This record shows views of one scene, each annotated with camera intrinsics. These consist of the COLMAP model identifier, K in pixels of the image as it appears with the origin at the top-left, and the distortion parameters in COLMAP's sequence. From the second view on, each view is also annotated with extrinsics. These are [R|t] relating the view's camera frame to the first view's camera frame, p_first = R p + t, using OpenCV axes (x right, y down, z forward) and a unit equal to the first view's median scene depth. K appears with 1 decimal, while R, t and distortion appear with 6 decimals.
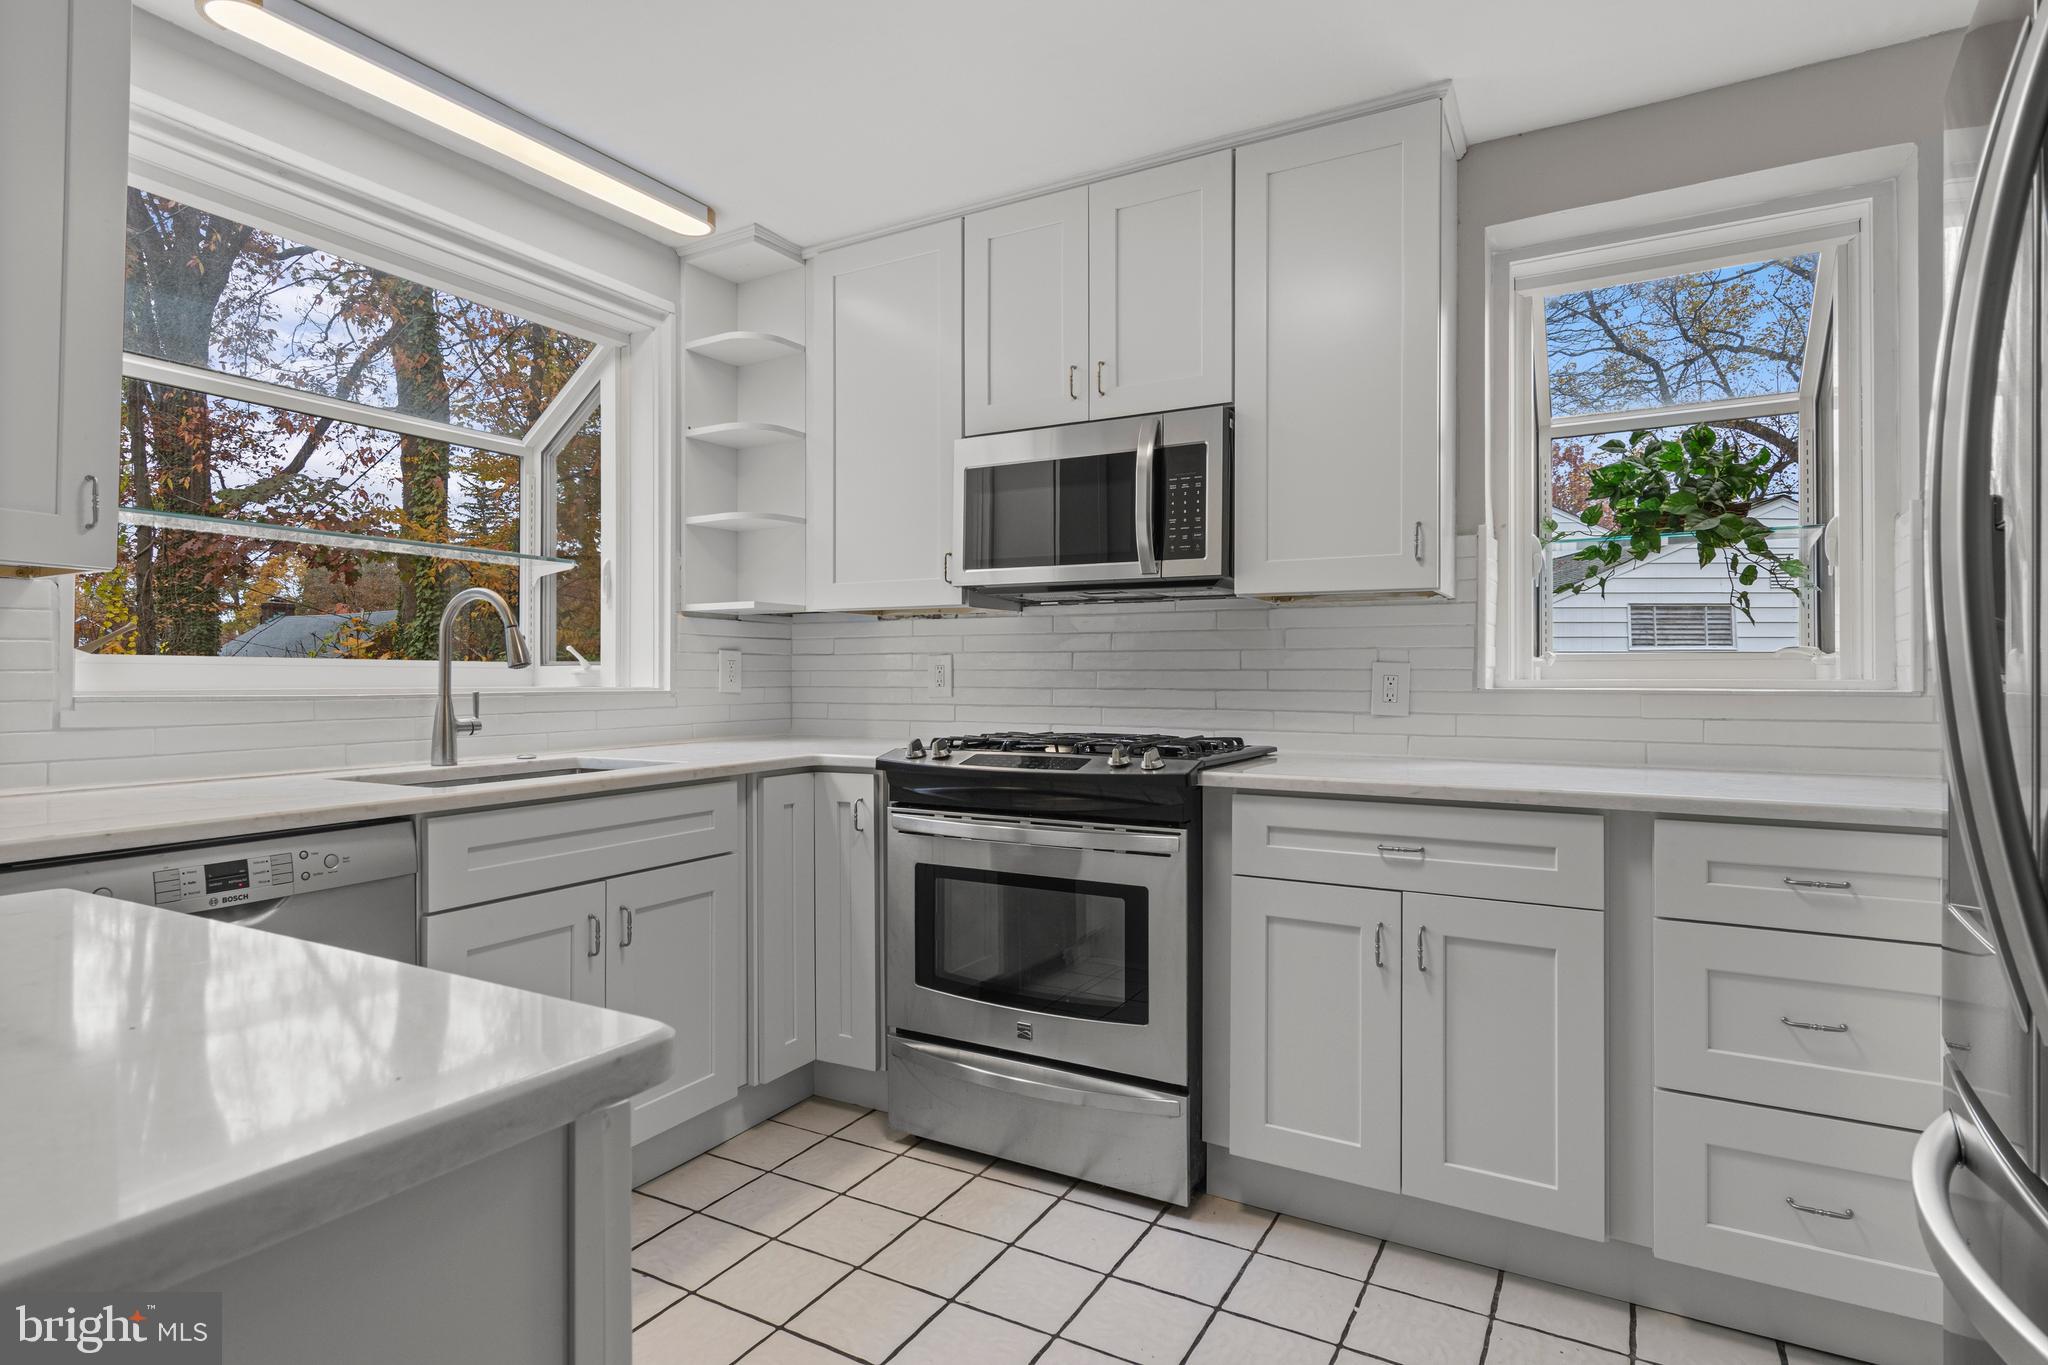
lens RADIAL K [[1074.3, 0, 1032.9], [0, 1074.3, 675.9], [0, 0, 1]] dist [0.014934, -0.002401]
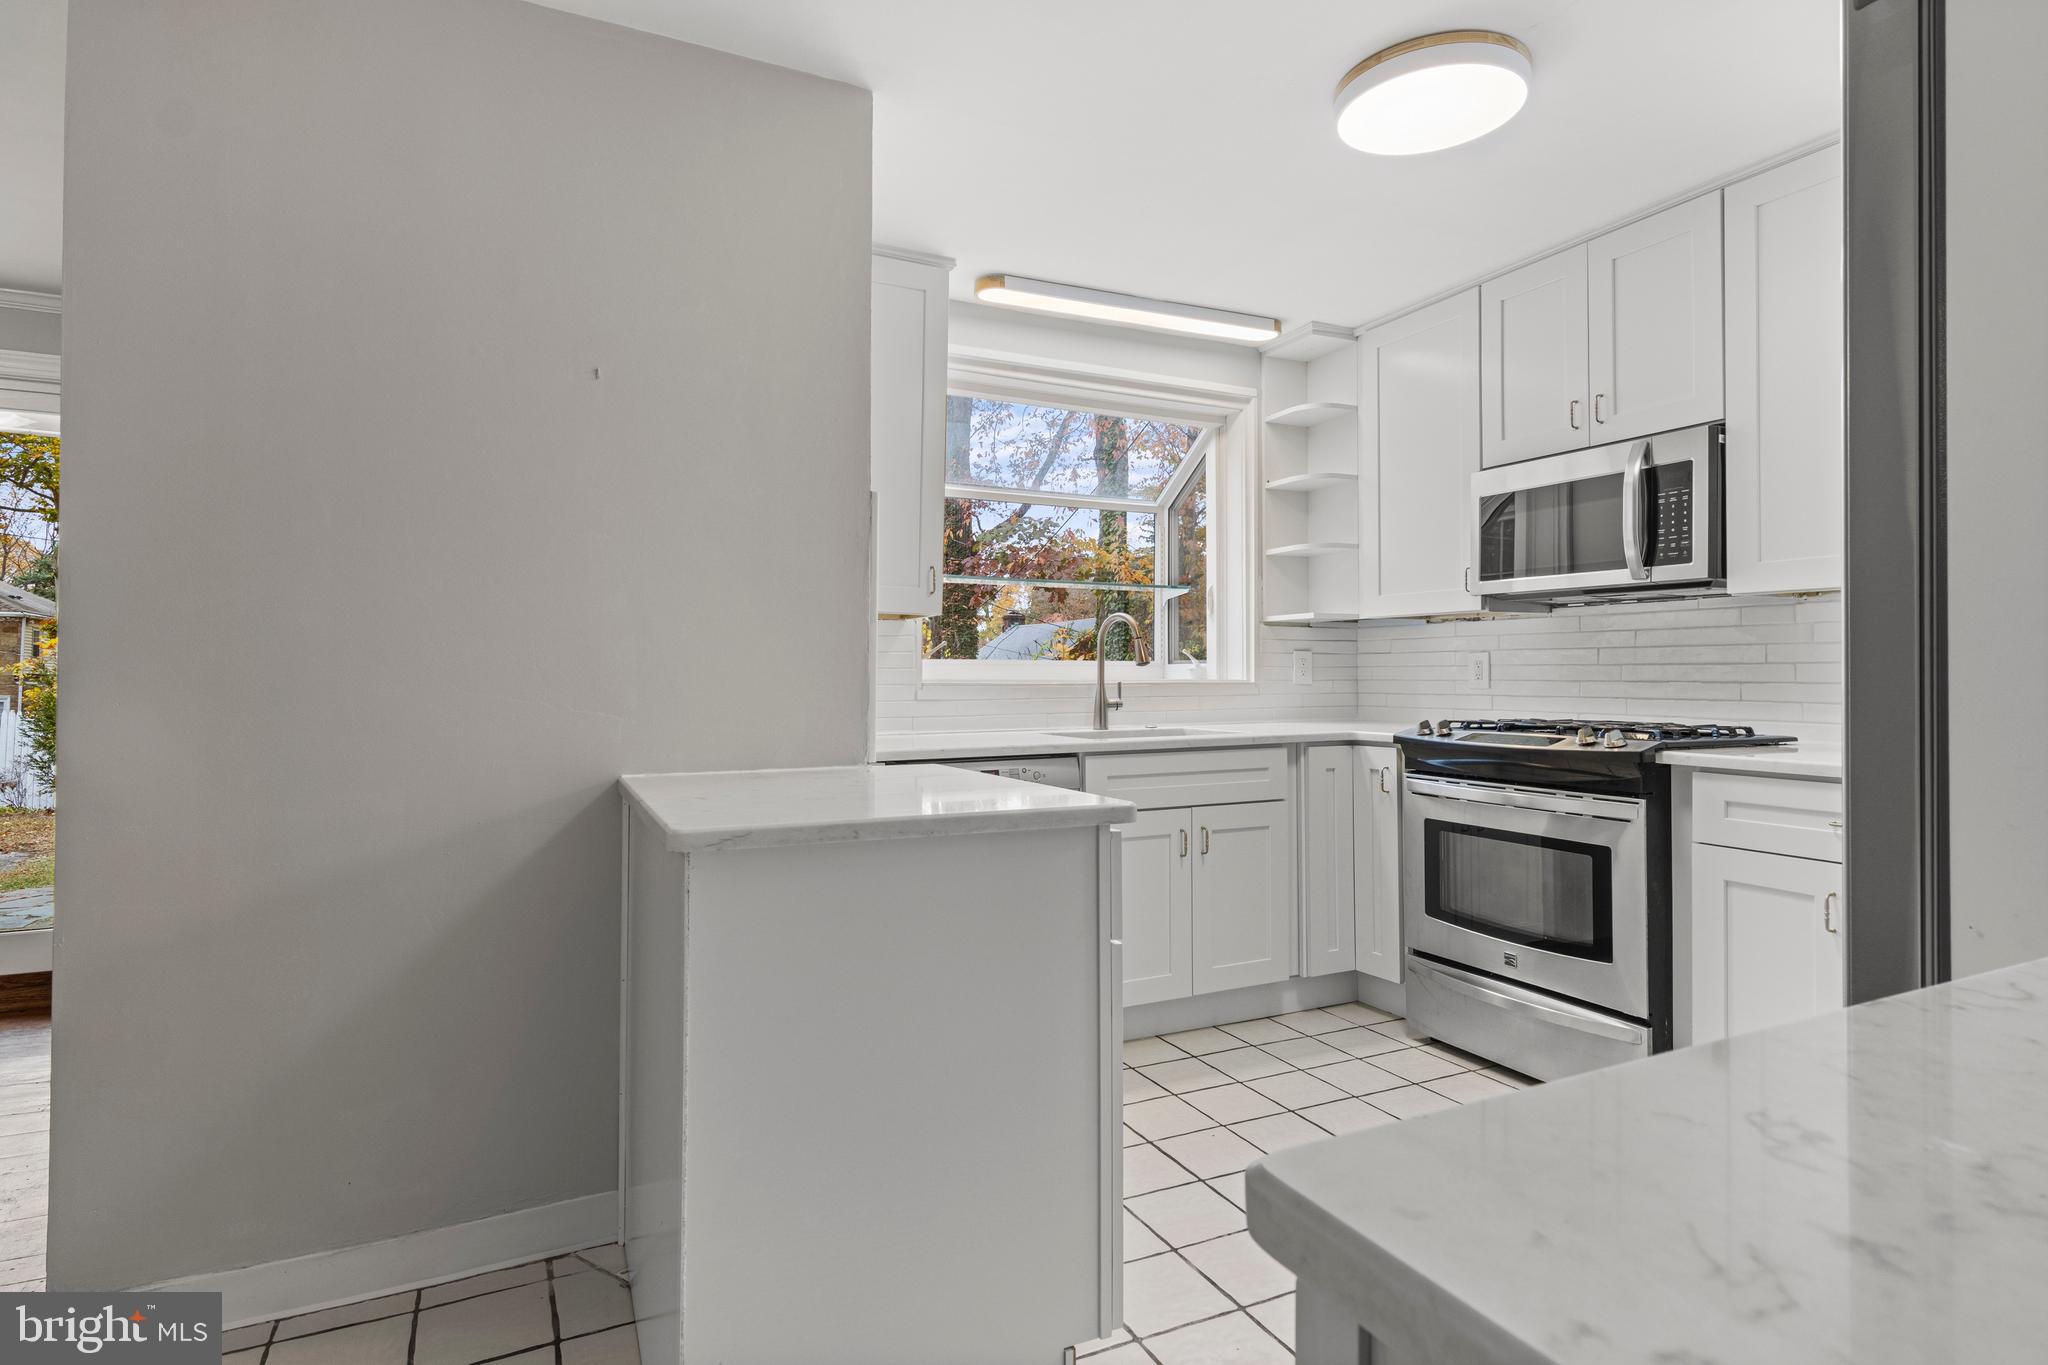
lens RADIAL K [[1074.3, 0, 1016.1], [0, 1074.3, 659.3], [0, 0, 1]] dist [0.014934, -0.002401]
pose [[0.820947, -0.009645, -0.570923, 0.220815], [0.002179, 0.999903, -0.013759, 0.003918], [0.571000, 0.010051, 0.820888, -0.312634]]
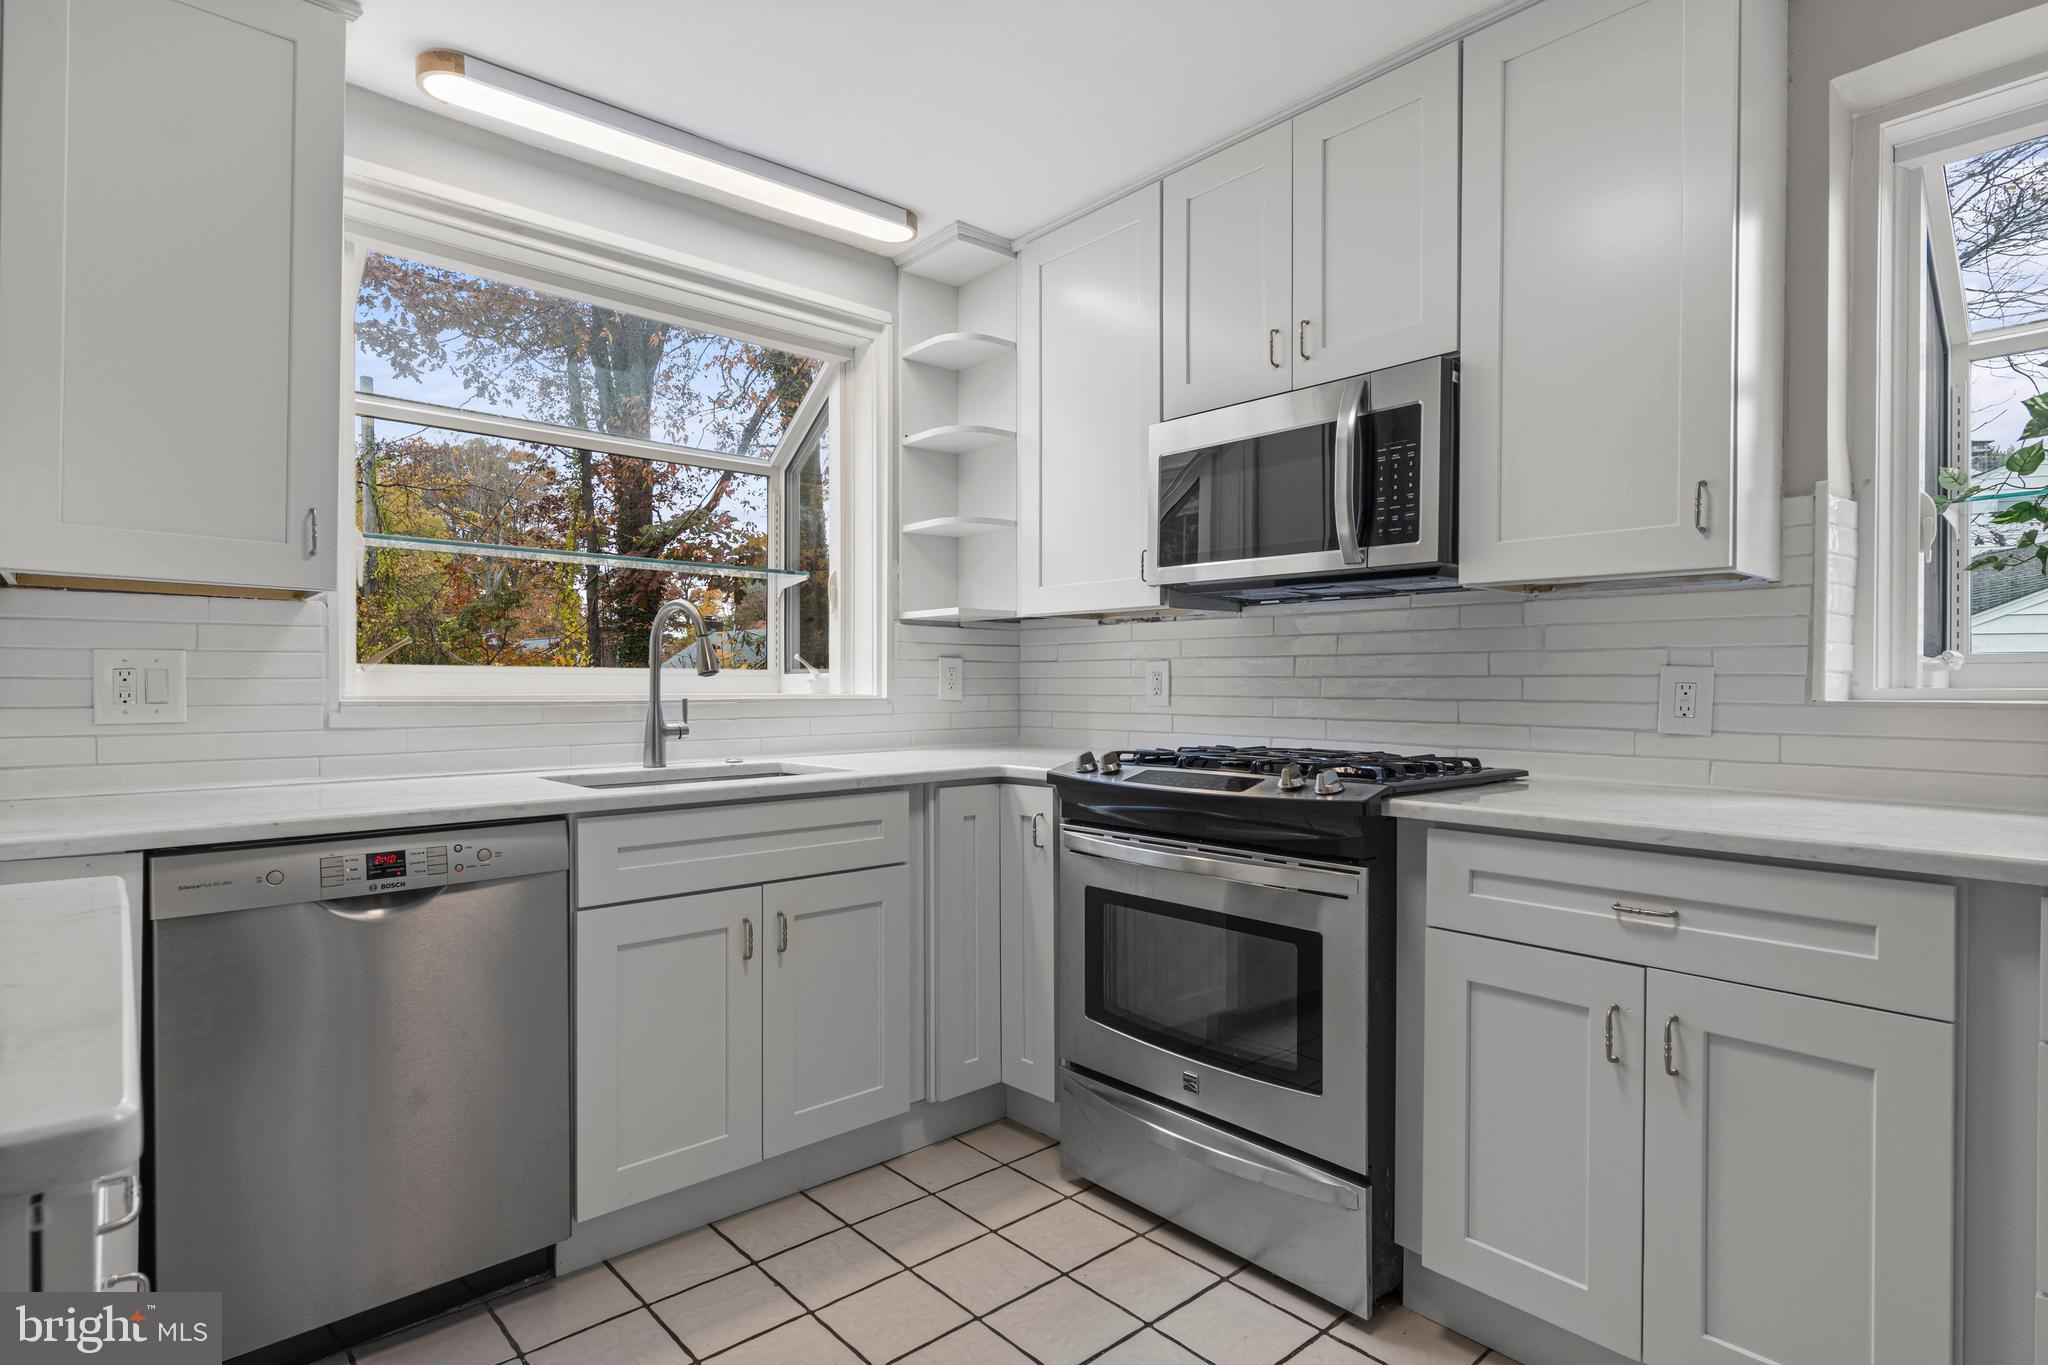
lens RADIAL K [[1074.3, 0, 1020.4], [0, 1074.3, 693.1], [0, 0, 1]] dist [0.014934, -0.002401]
pose [[0.944586, 0.003269, -0.328247, 0.141459], [-0.000240, 0.999957, 0.009269, -0.000239], [0.328263, -0.008677, 0.944547, 0.109373]]
